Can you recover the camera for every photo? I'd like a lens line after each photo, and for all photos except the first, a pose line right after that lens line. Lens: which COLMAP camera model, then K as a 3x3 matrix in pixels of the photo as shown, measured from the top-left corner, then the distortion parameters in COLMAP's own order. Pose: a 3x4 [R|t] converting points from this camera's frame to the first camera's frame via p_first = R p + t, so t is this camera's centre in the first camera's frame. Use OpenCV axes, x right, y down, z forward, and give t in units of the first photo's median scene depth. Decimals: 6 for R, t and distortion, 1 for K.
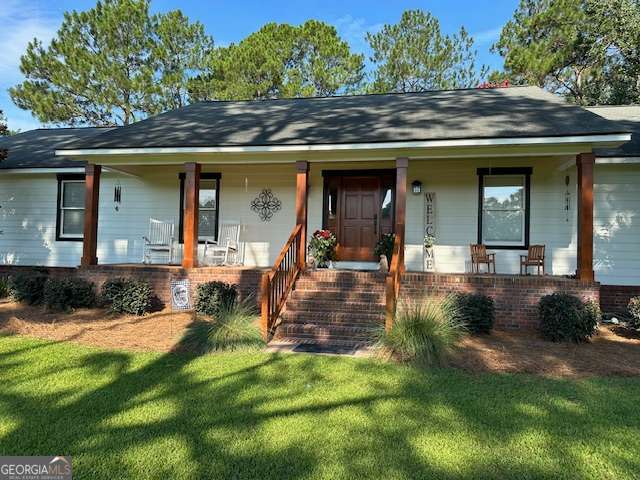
lens RADIAL K [[458.7, 0, 305.7], [0, 458.7, 242.5], [0, 0, 1]] dist [0.175769, -0.273206]
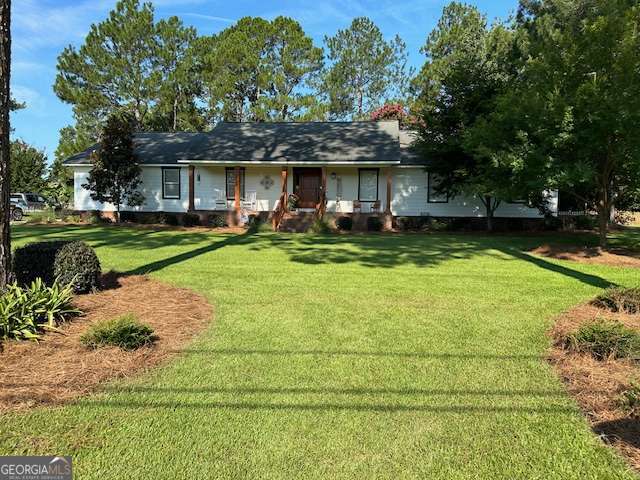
lens RADIAL K [[458.7, 0, 305.7], [0, 458.7, 242.5], [0, 0, 1]] dist [0.175769, -0.273206]
pose [[0.997690, -0.010798, 0.067072, -0.053395], [0.005138, 0.996453, 0.083998, 0.020056], [-0.067741, -0.083459, 0.994206, -1.255237]]
